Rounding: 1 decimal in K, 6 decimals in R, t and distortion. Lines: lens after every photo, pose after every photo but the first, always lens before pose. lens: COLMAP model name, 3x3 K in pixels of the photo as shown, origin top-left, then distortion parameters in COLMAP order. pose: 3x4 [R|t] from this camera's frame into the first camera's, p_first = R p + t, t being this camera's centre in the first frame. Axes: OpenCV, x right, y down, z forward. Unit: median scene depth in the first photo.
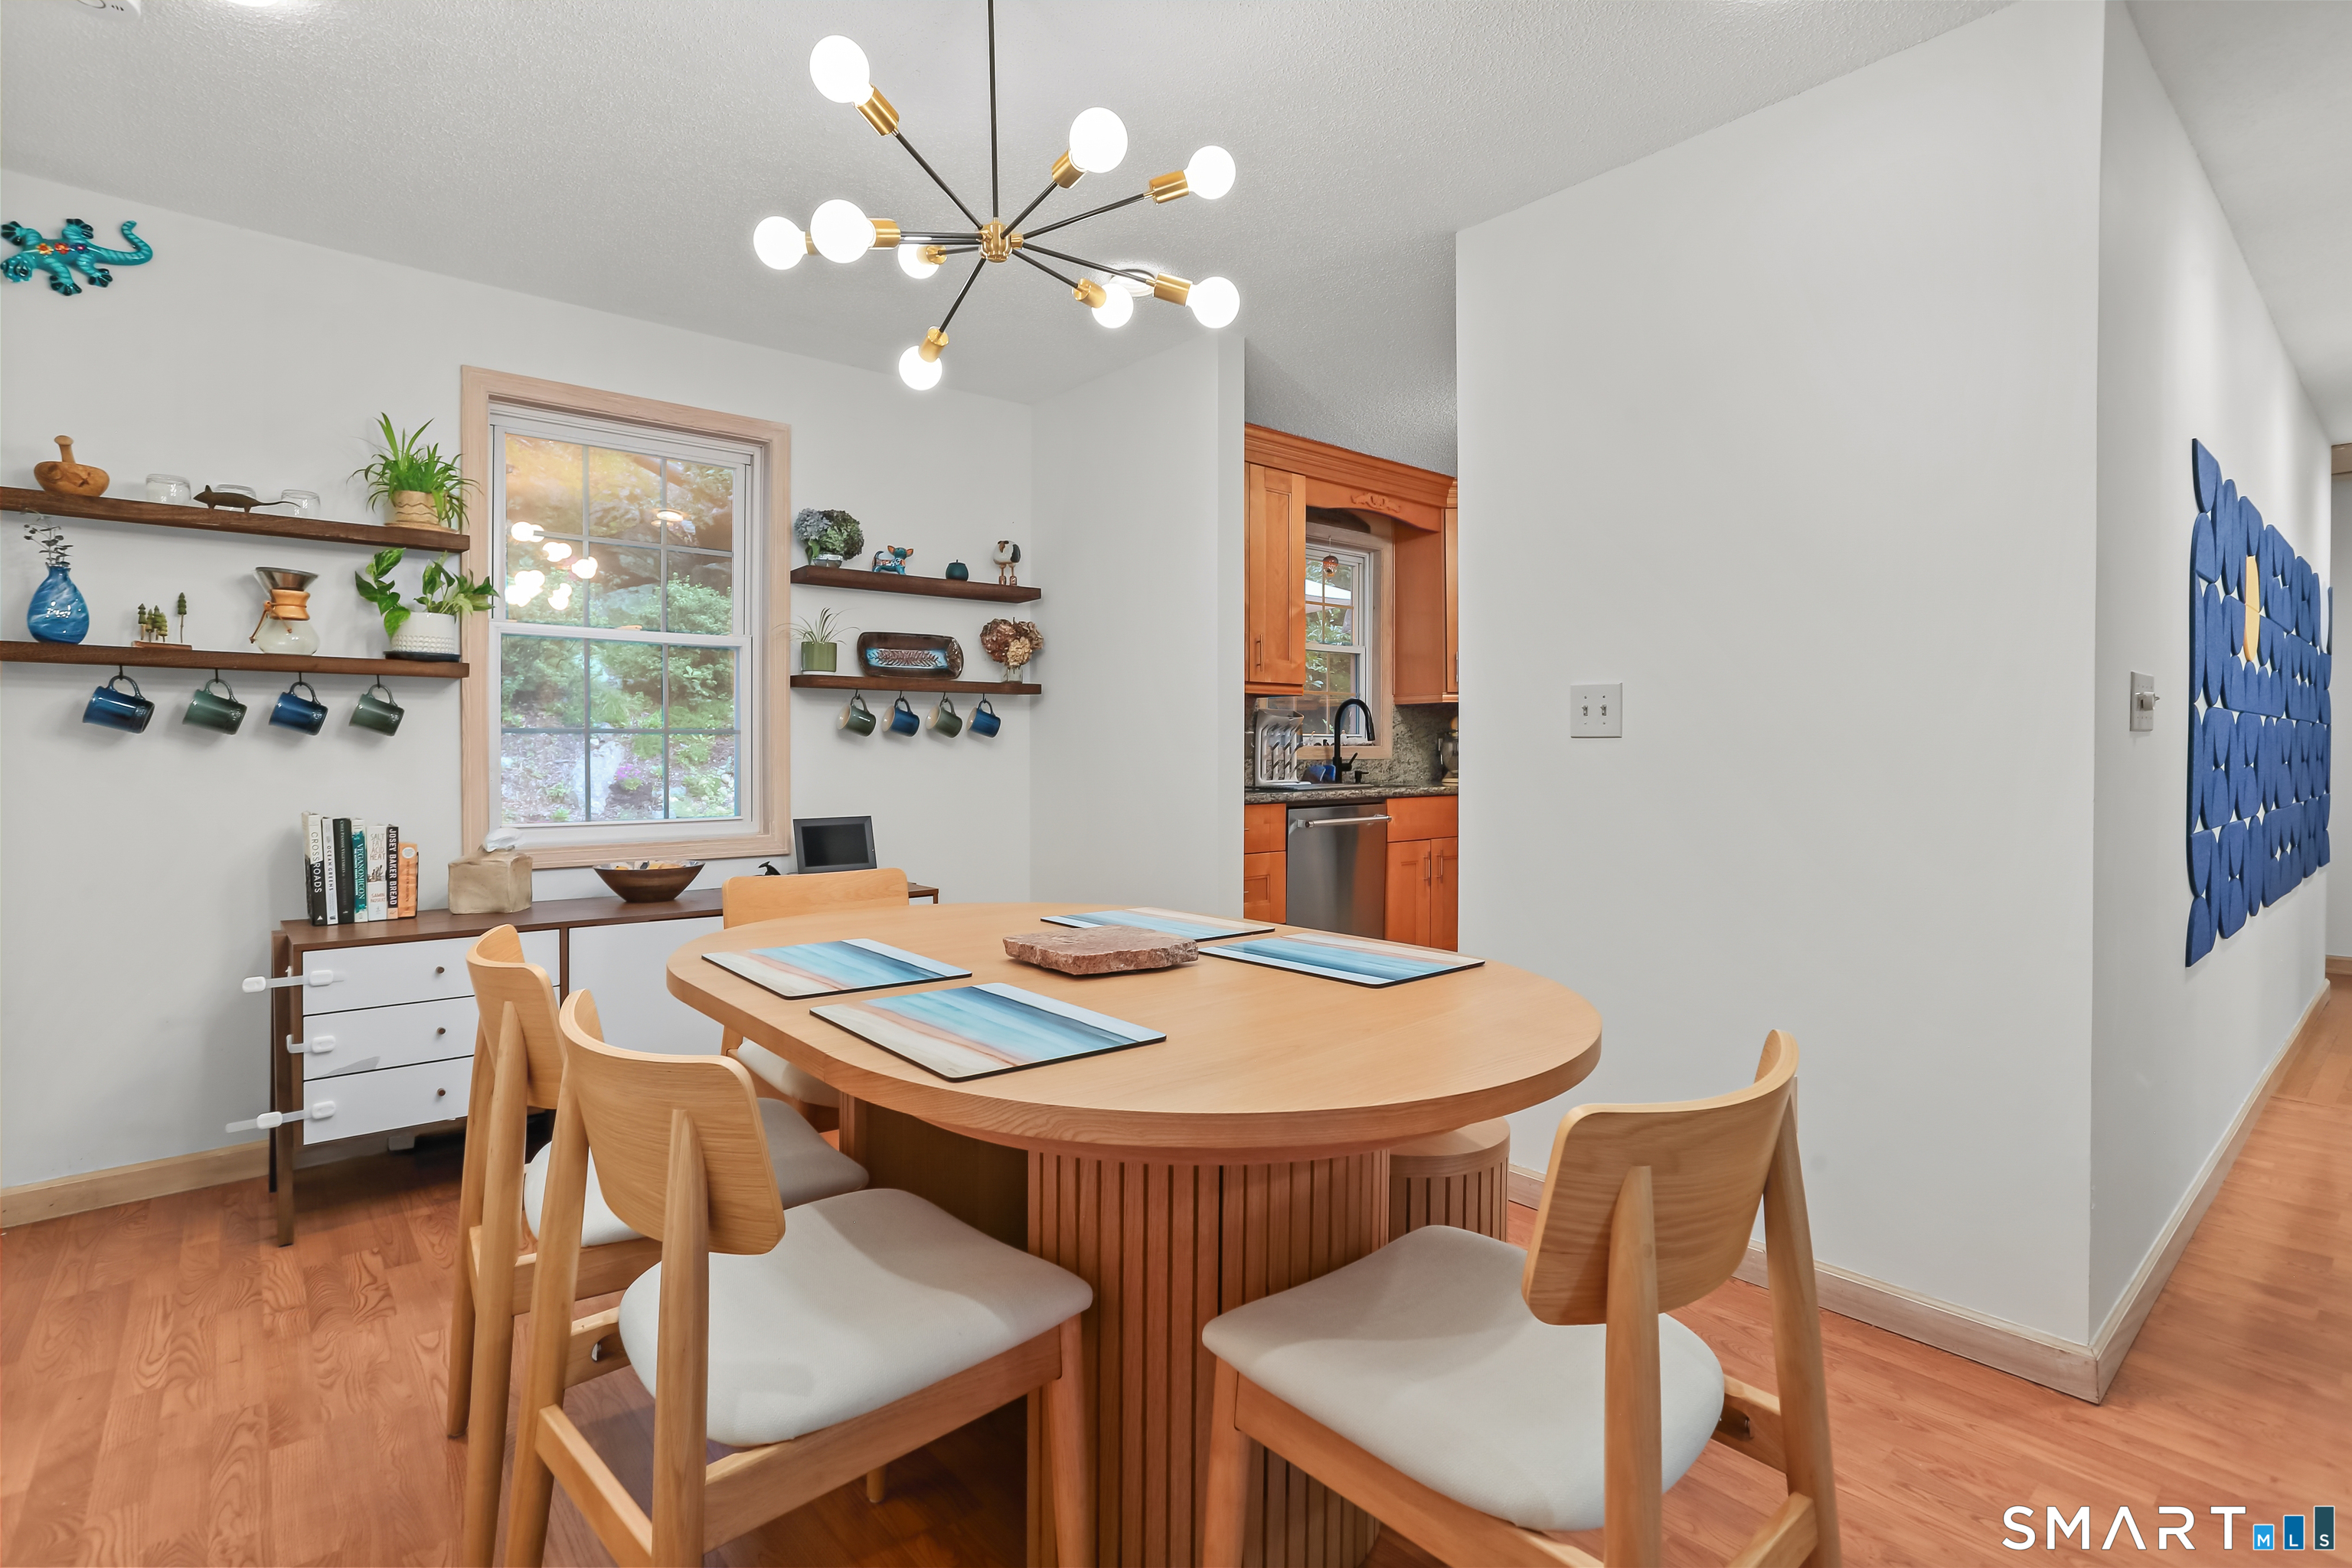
lens RADIAL K [[1112.7, 0, 1180.9], [0, 1112.7, 771.0], [0, 0, 1]] dist [-0.028554, 0.013420]
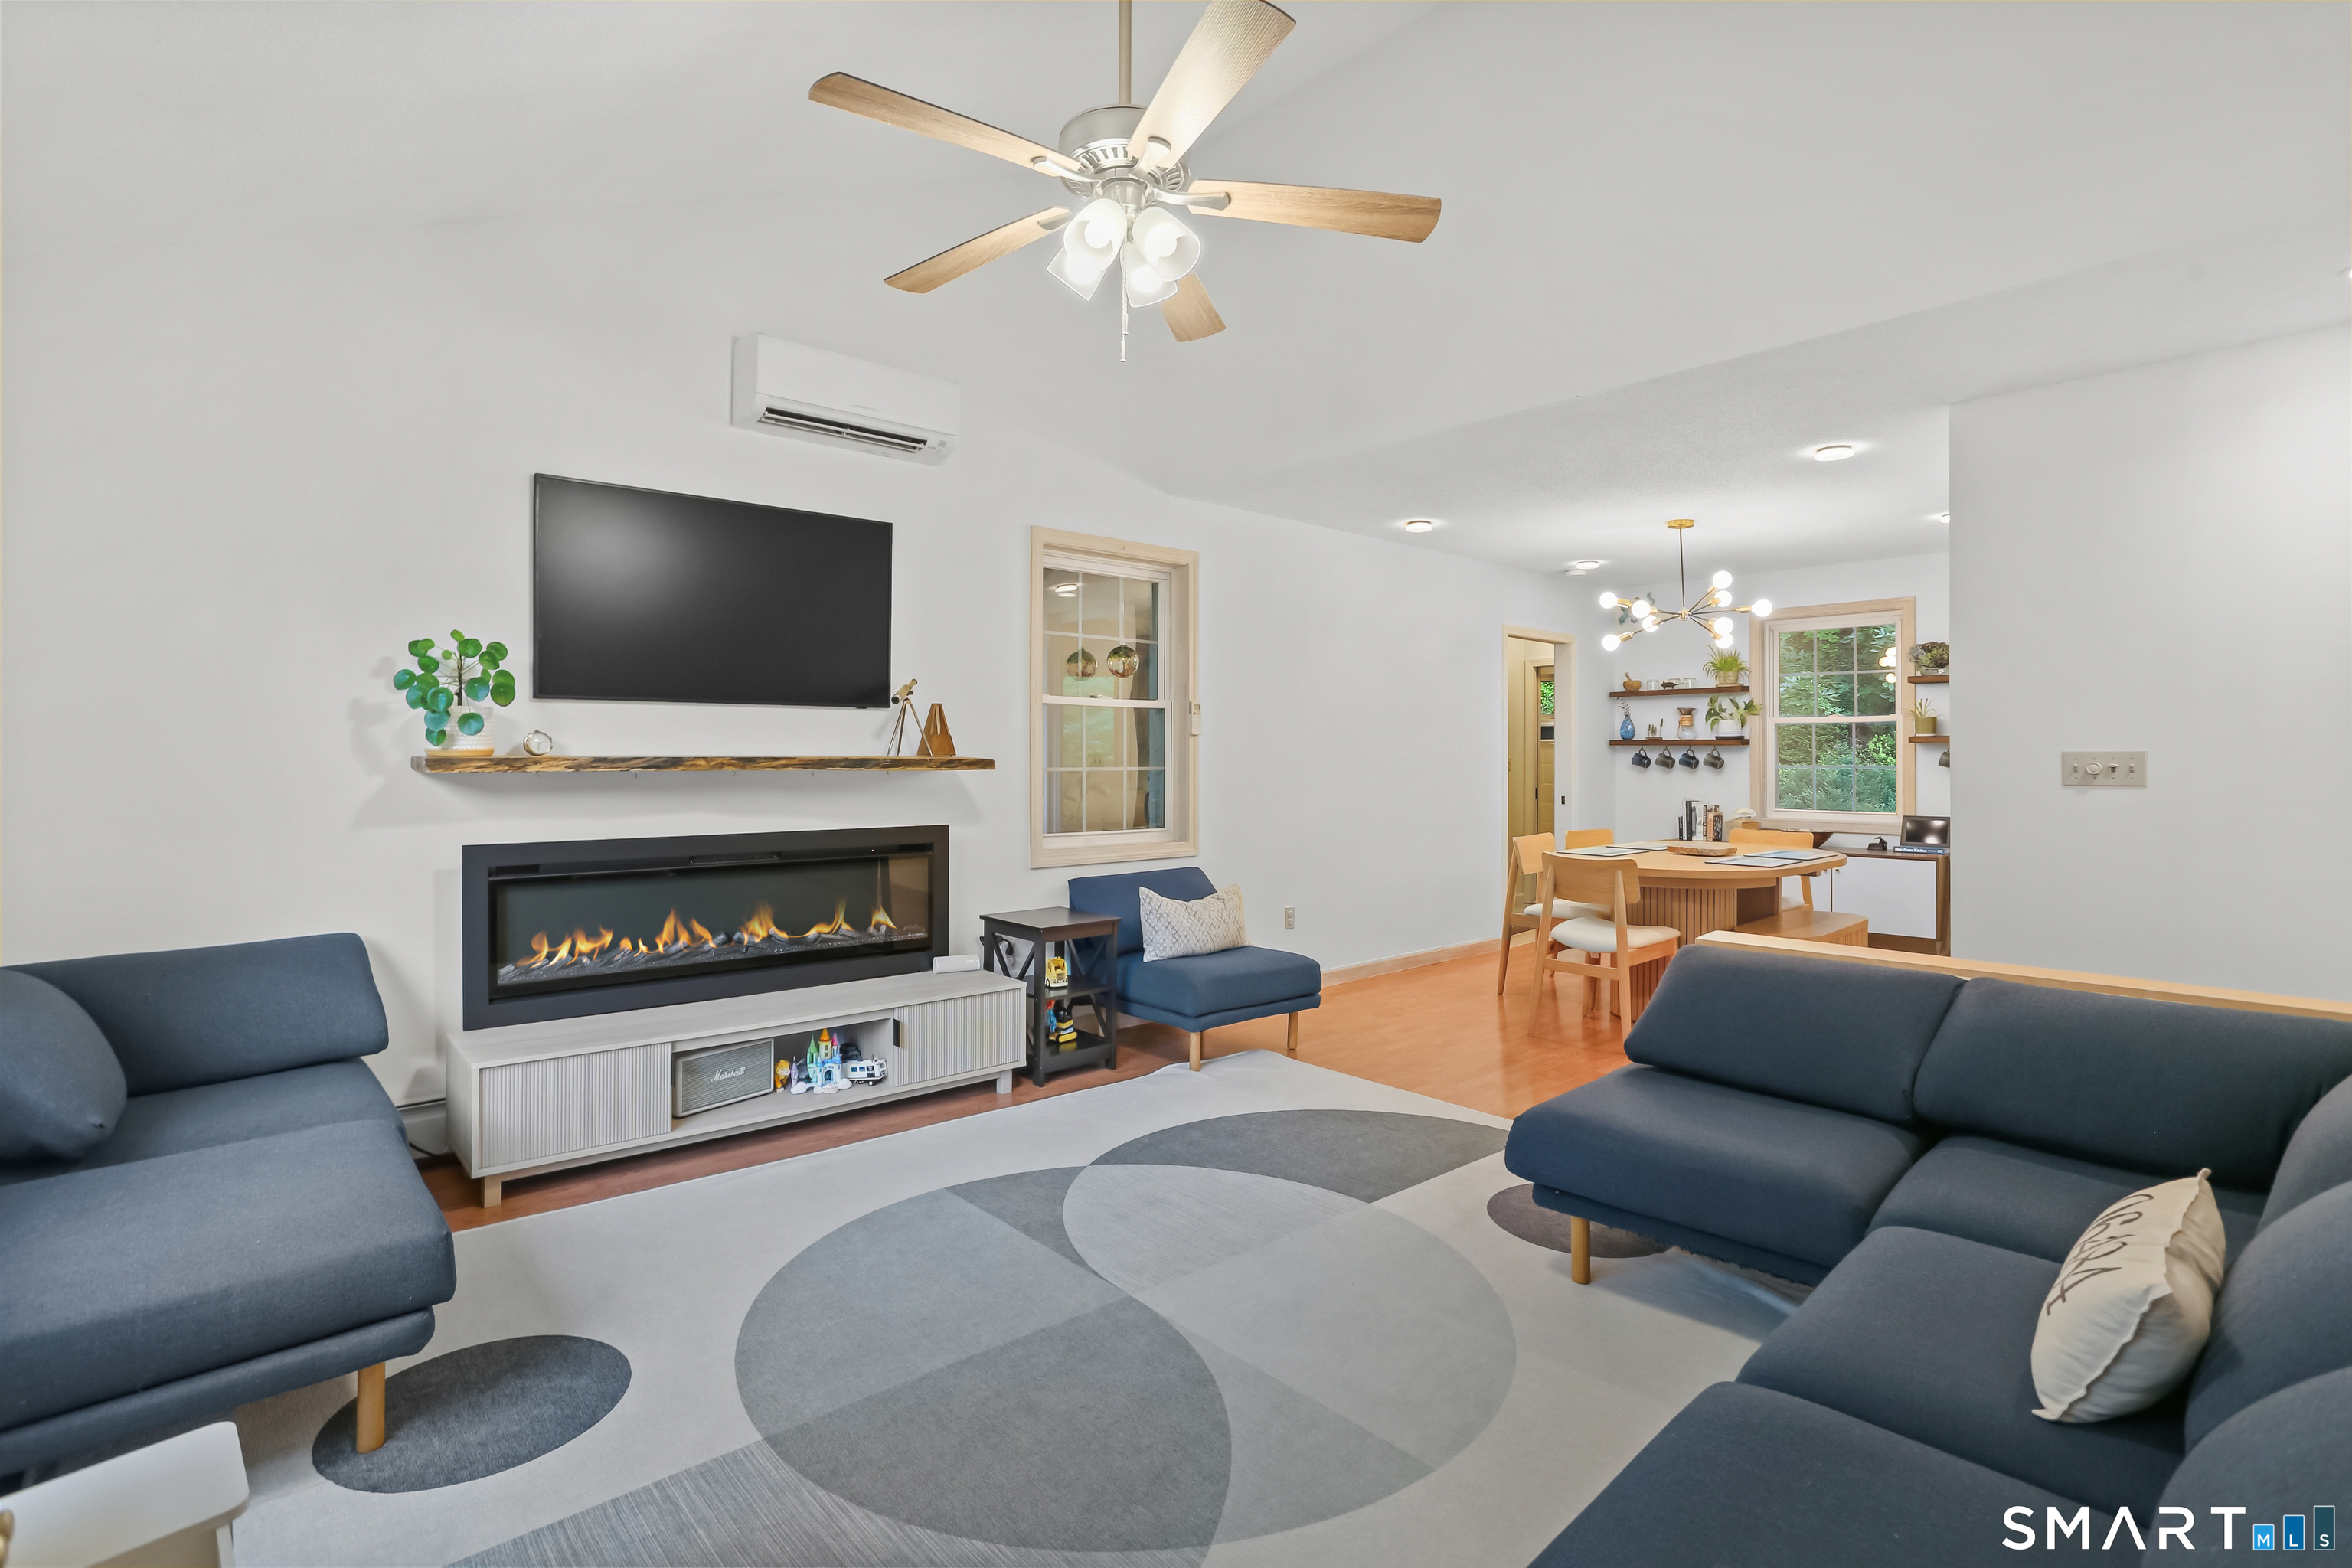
lens RADIAL K [[1112.7, 0, 1174.3], [0, 1112.7, 773.6], [0, 0, 1]] dist [-0.028554, 0.013420]
pose [[0.017675, 0.009186, -0.999802, 1.862970], [-0.030925, 0.999484, 0.008636, -0.006587], [0.999365, 0.030766, 0.017950, -0.294031]]
